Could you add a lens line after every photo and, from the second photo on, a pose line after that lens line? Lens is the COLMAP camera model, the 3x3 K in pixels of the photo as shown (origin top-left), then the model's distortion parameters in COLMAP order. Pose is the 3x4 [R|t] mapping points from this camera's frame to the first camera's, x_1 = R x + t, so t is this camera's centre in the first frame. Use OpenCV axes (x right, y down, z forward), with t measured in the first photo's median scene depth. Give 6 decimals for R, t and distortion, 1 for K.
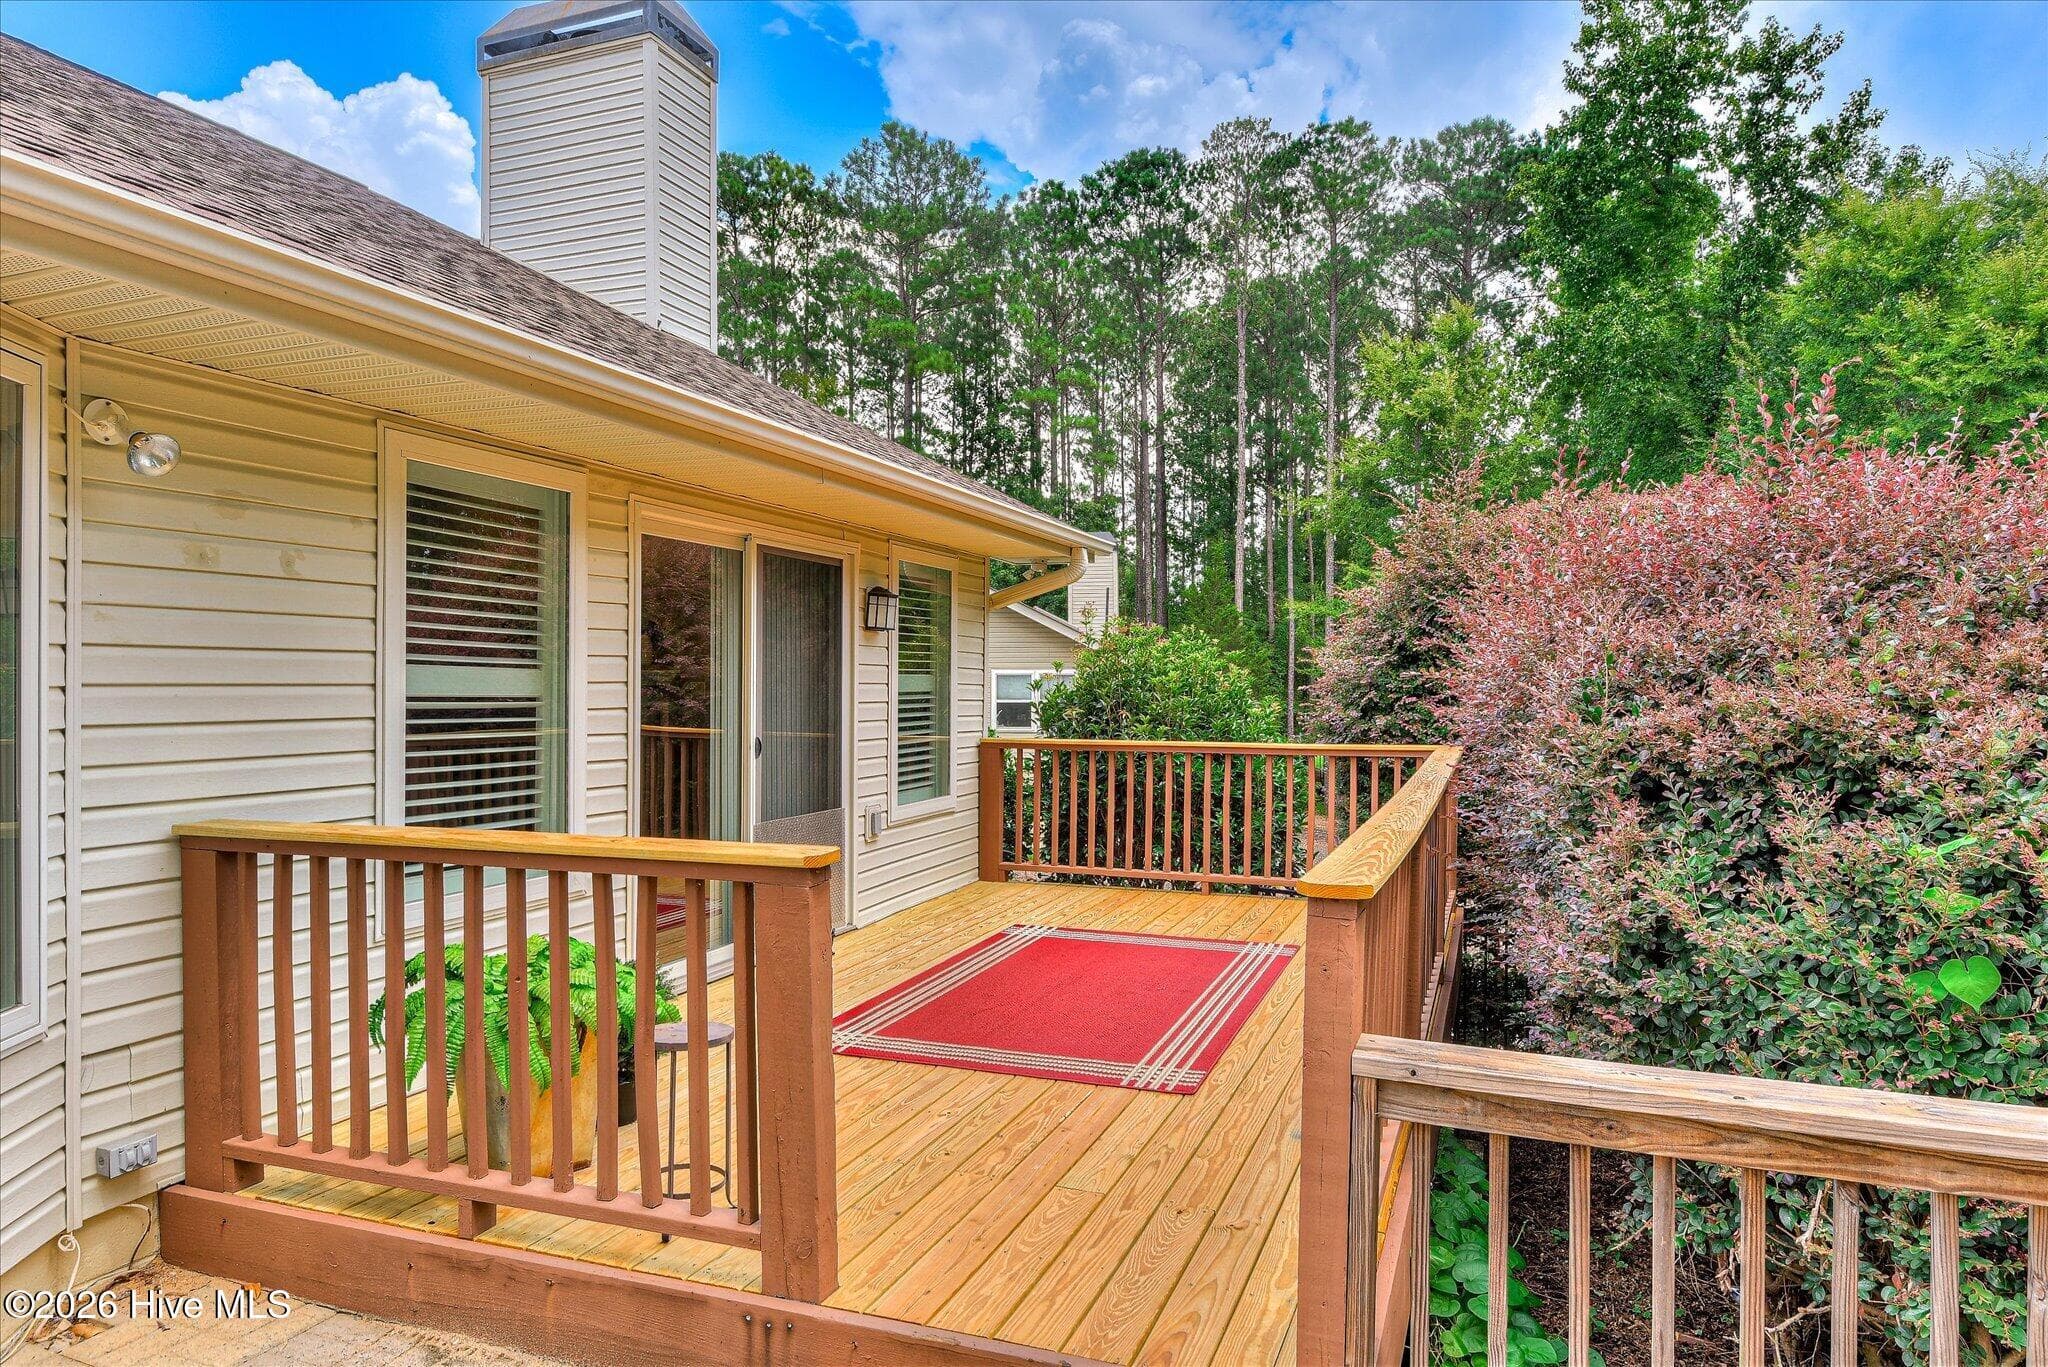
lens RADIAL K [[1269.6, 0, 1024.0], [0, 1269.6, 683.5], [0, 0, 1]] dist [0.005615, -0.043826]
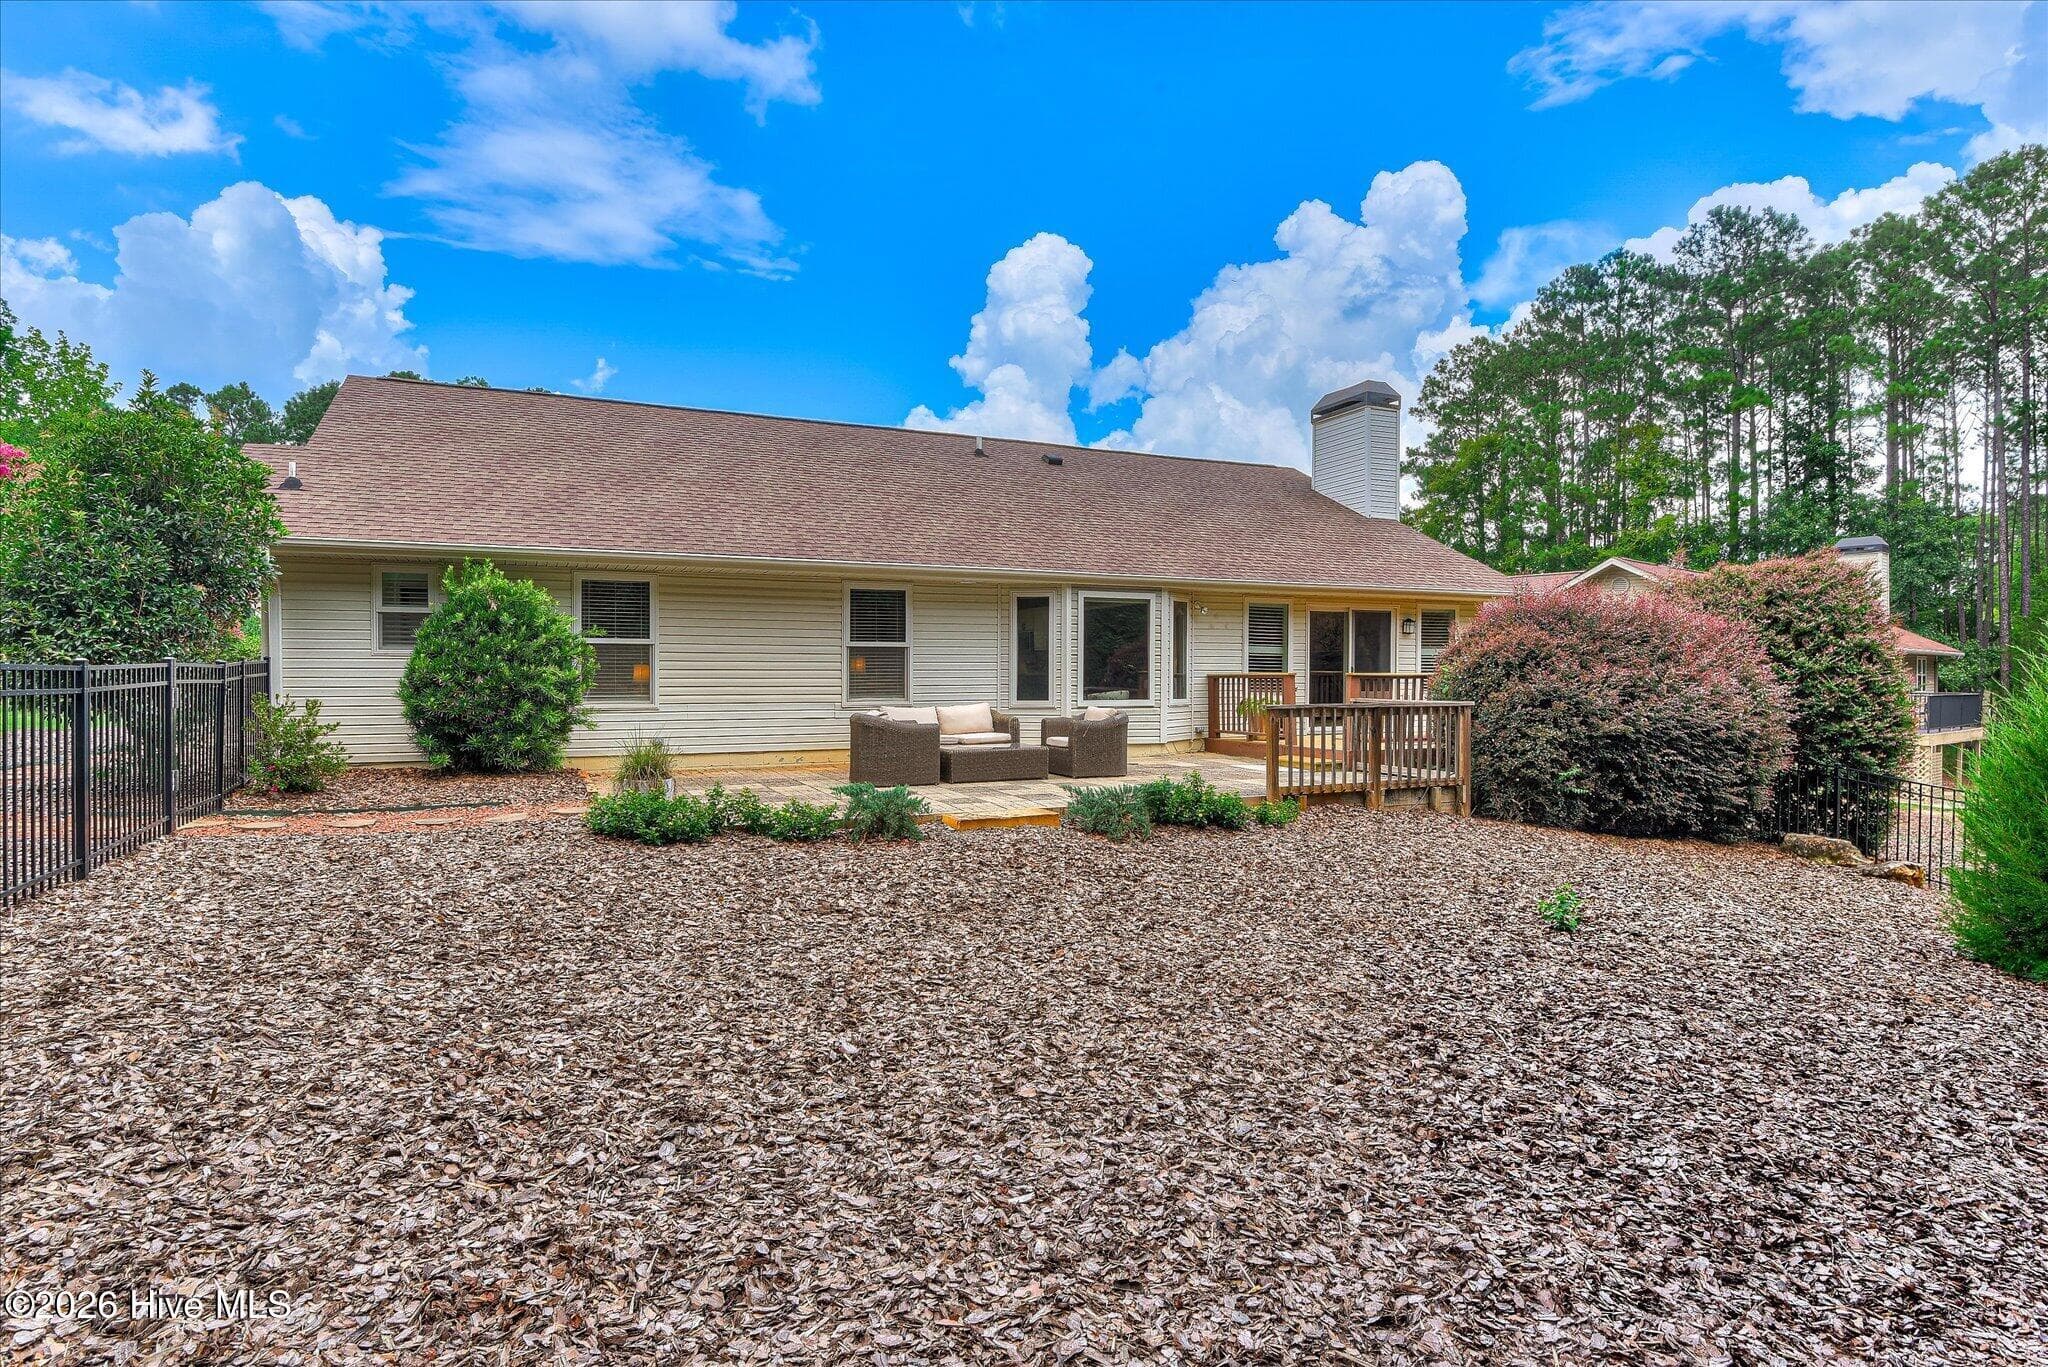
lens RADIAL K [[1104.0, 0, 1031.3], [0, 1104.0, 651.1], [0, 0, 1]] dist [0.003561, -0.024968]
pose [[0.714573, -0.013172, -0.699437, 0.156984], [0.000715, 0.999836, -0.018099, 0.007351], [0.699560, 0.012433, 0.714466, -0.217735]]
